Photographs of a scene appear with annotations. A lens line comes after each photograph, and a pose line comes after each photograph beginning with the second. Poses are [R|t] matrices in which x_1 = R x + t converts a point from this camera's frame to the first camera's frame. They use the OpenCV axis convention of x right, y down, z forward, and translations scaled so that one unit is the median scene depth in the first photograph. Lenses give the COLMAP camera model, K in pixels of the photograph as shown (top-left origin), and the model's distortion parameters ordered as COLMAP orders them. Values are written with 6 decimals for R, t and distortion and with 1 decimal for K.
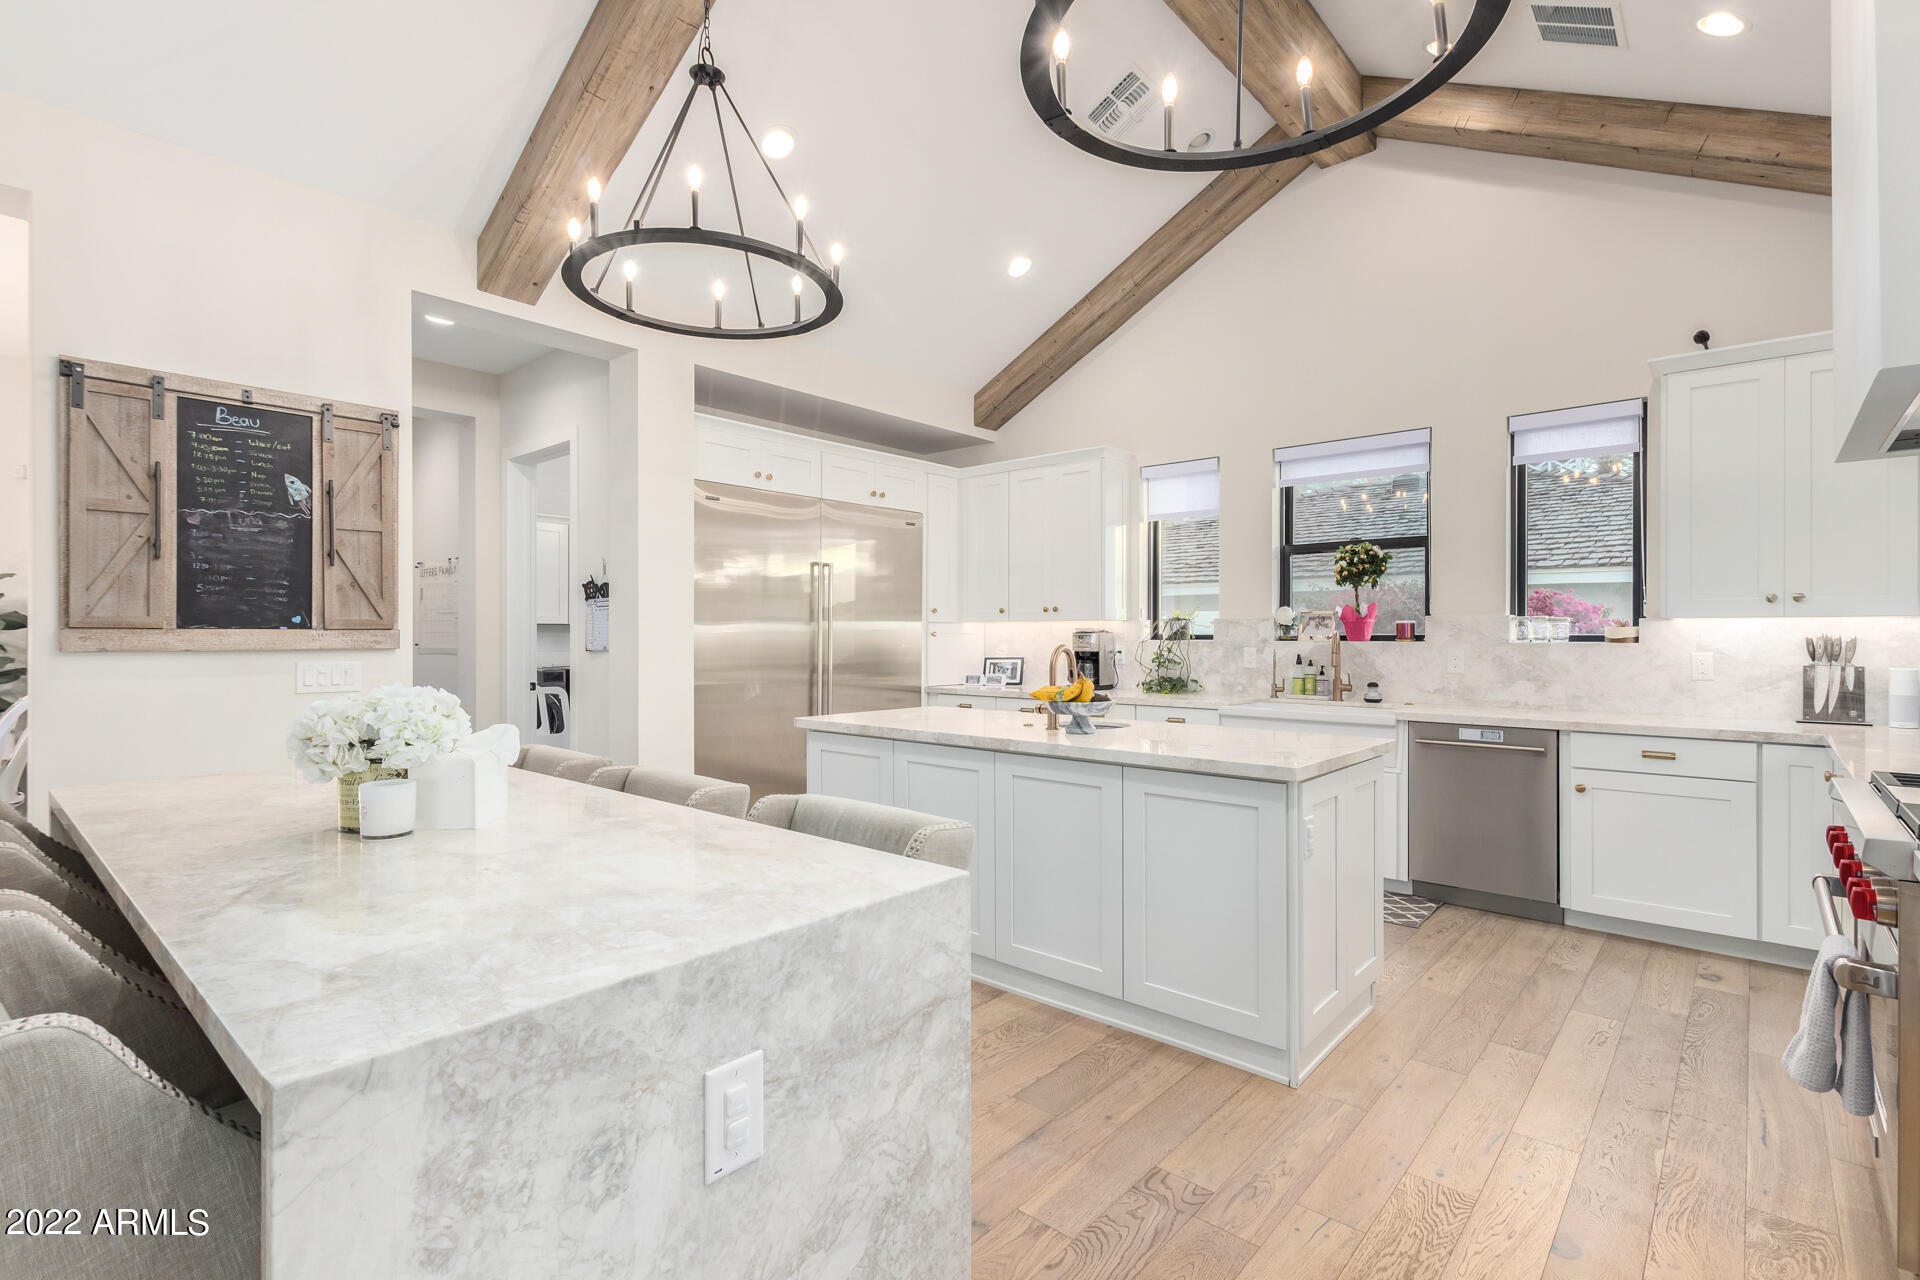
lens RADIAL K [[907.1, 0, 947.3], [0, 907.1, 641.5], [0, 0, 1]] dist [0.002836, -0.000973]
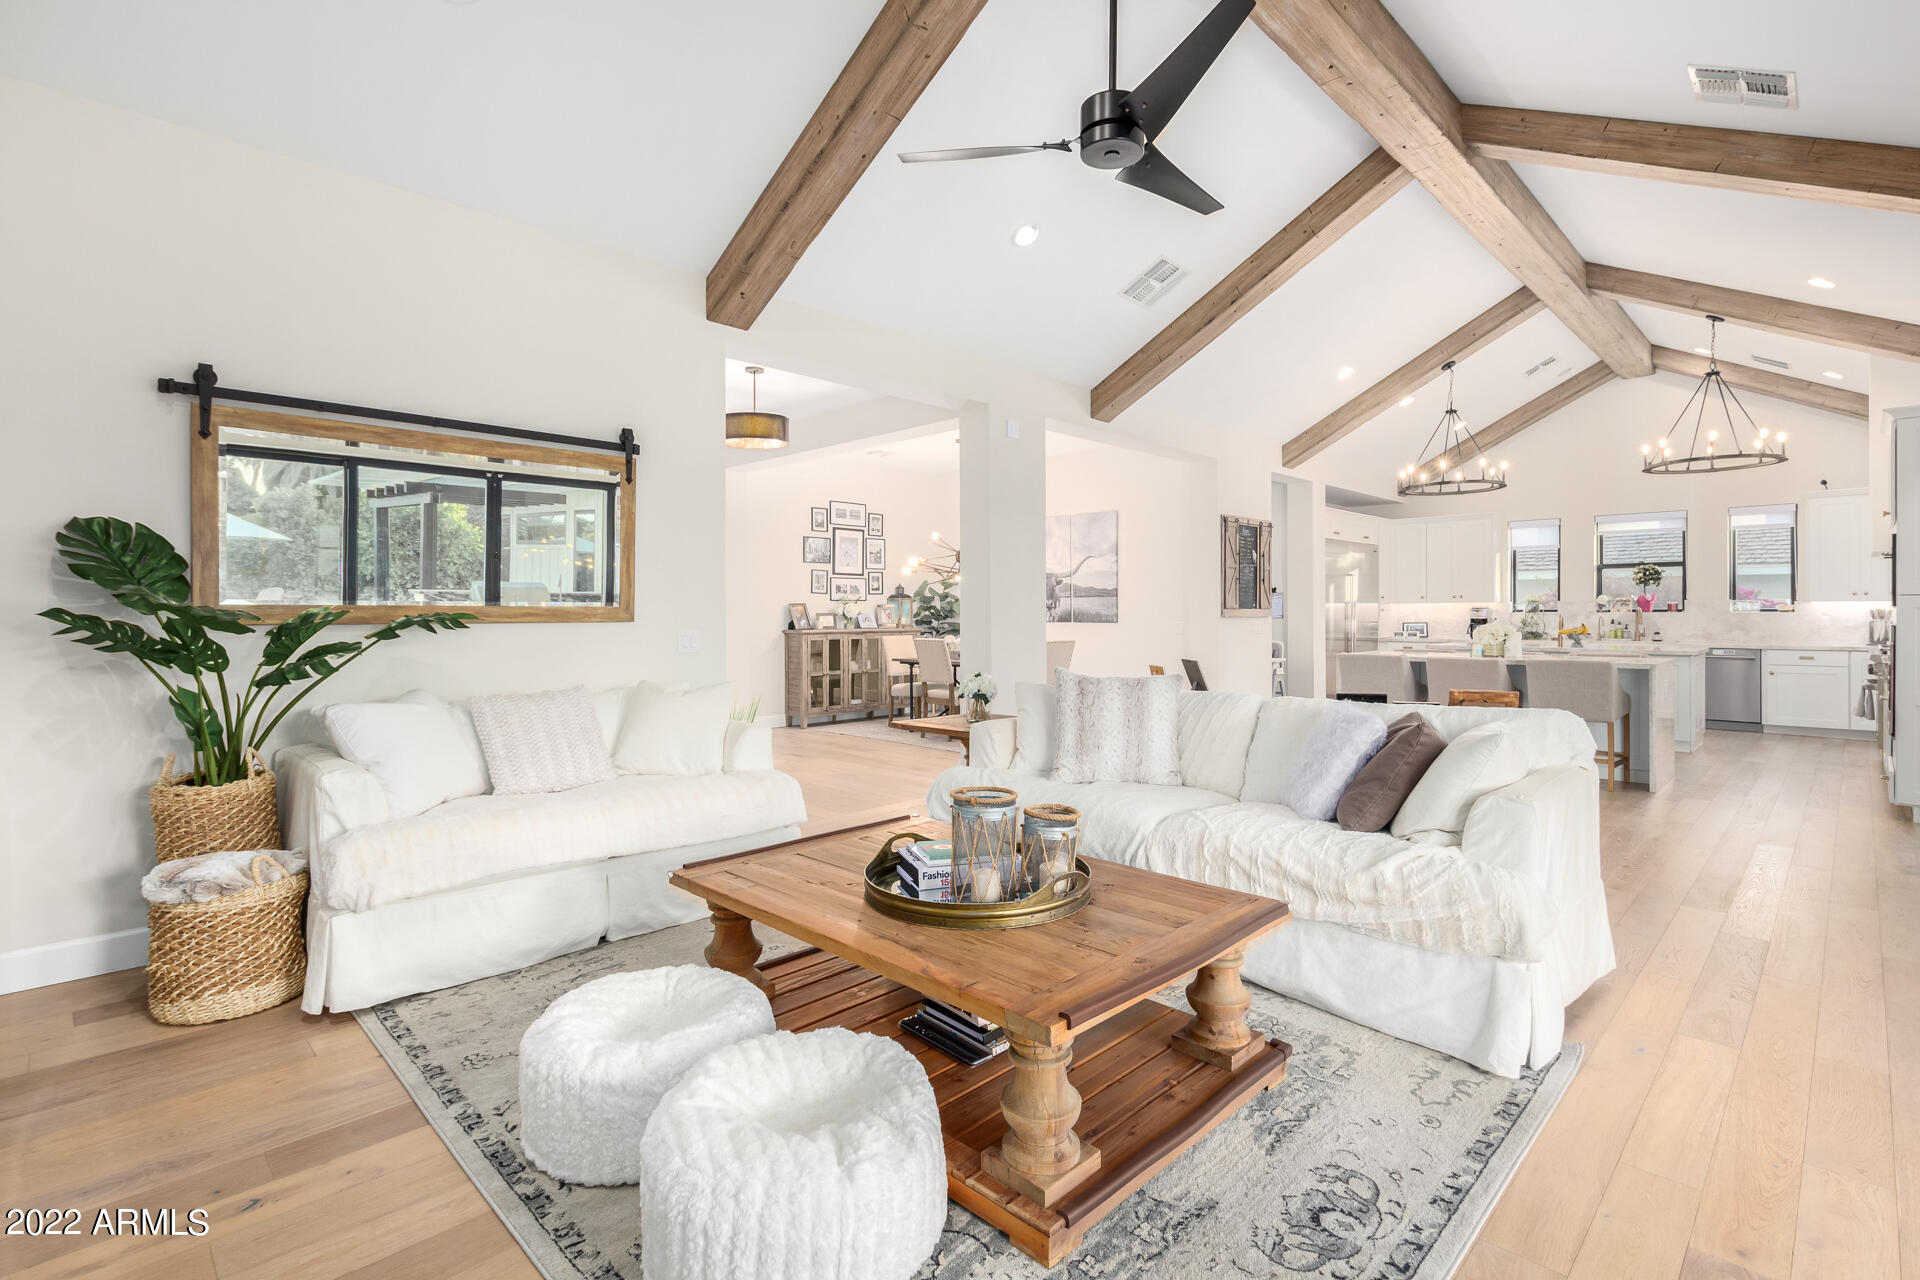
lens RADIAL K [[907.1, 0, 960.5], [0, 907.1, 620.1], [0, 0, 1]] dist [0.002836, -0.000973]
pose [[0.998647, -0.003166, -0.051902, -0.974106], [0.003099, 0.999994, -0.001369, 0.014808], [0.051906, 0.001206, 0.998651, -1.114010]]
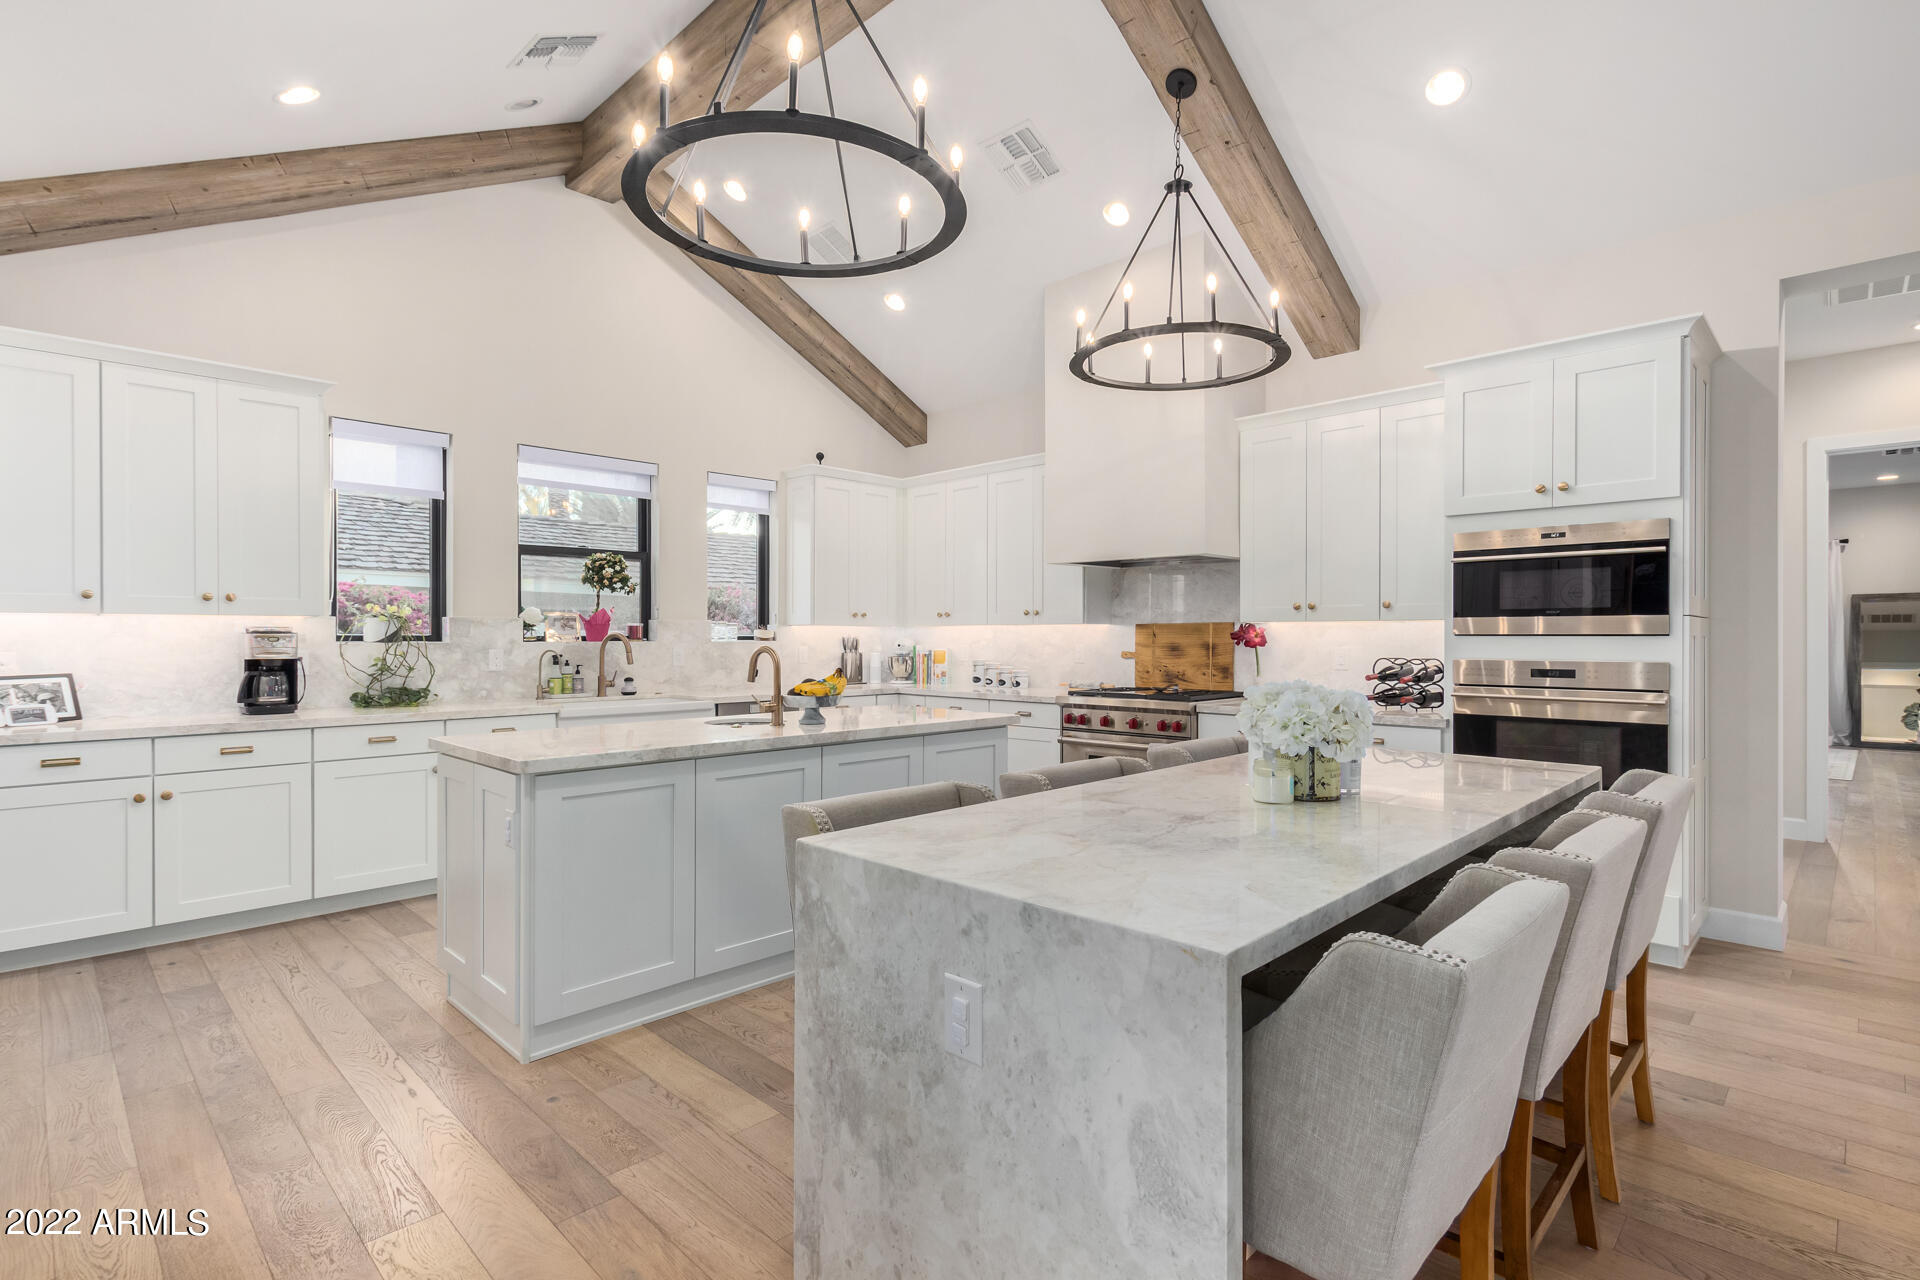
lens RADIAL K [[907.1, 0, 947.6], [0, 907.1, 644.9], [0, 0, 1]] dist [0.002836, -0.000973]
pose [[0.049017, -0.012794, 0.998716, -0.618534], [0.004654, 0.999910, 0.012581, -0.007822], [-0.998787, 0.004031, 0.049072, 0.518991]]
